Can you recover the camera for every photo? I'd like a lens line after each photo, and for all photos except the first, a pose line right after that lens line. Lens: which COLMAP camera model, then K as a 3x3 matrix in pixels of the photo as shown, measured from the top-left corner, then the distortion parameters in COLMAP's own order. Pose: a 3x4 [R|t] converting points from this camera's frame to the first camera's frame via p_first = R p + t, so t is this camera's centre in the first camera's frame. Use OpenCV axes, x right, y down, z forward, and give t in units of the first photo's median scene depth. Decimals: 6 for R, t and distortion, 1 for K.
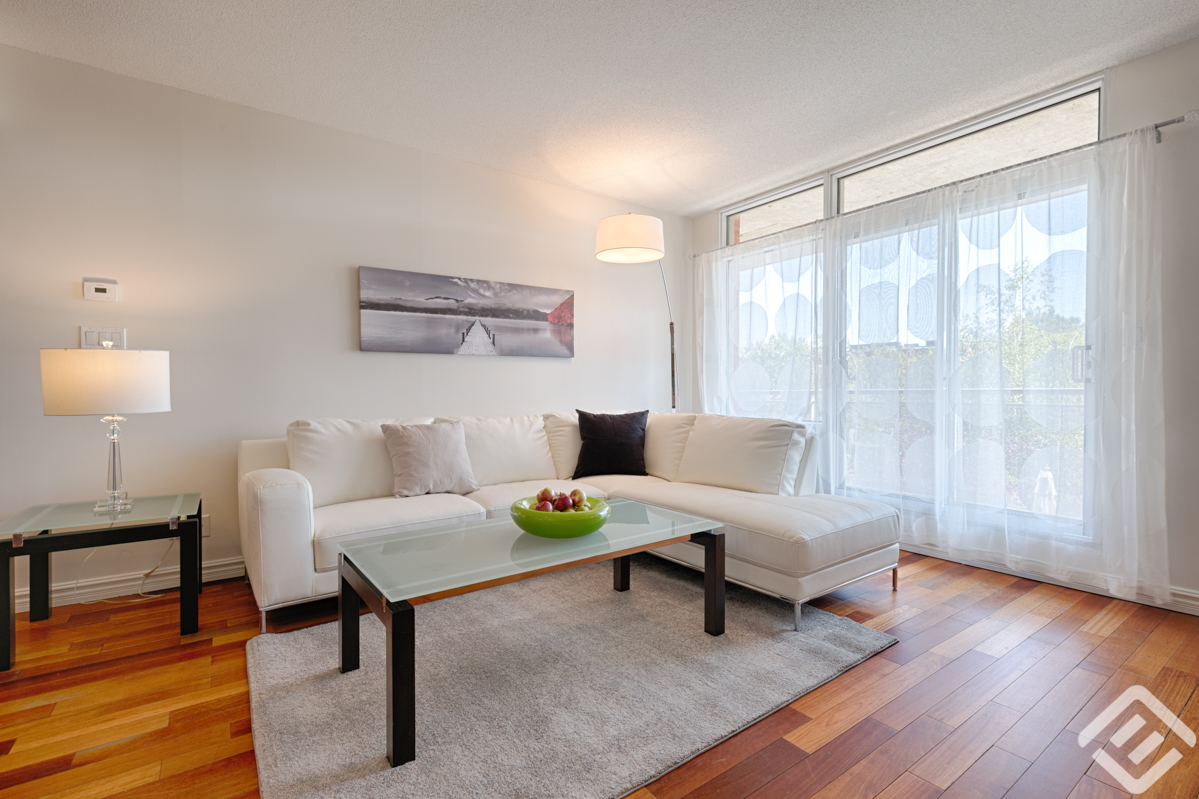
lens RADIAL K [[551.4, 0, 605.6], [0, 551.4, 384.2], [0, 0, 1]] dist [0.001227, 0.000132]
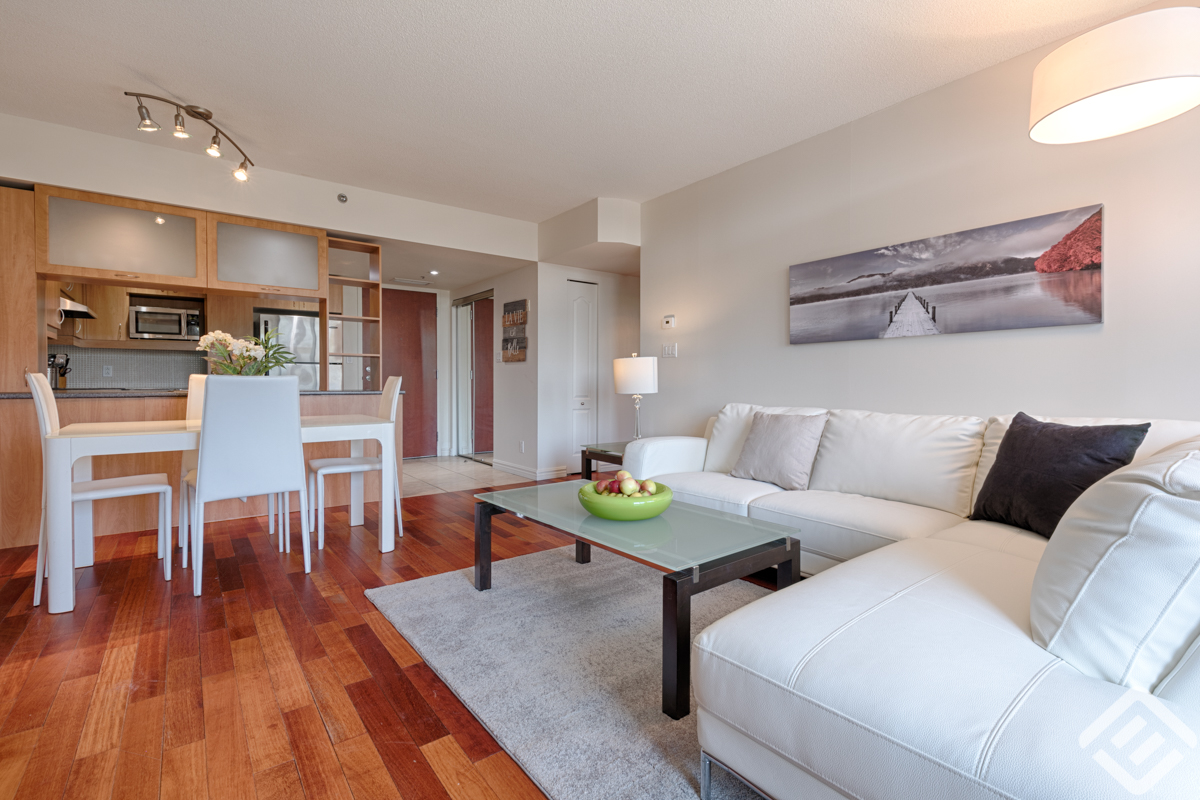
lens RADIAL K [[551.9, 0, 606.1], [0, 551.9, 384.7], [0, 0, 1]] dist [0.001227, 0.000132]
pose [[0.028977, 0.005414, -0.999565, 0.553711], [0.010003, 0.999934, 0.005706, 0.007720], [0.999530, -0.010164, 0.028921, 0.536219]]
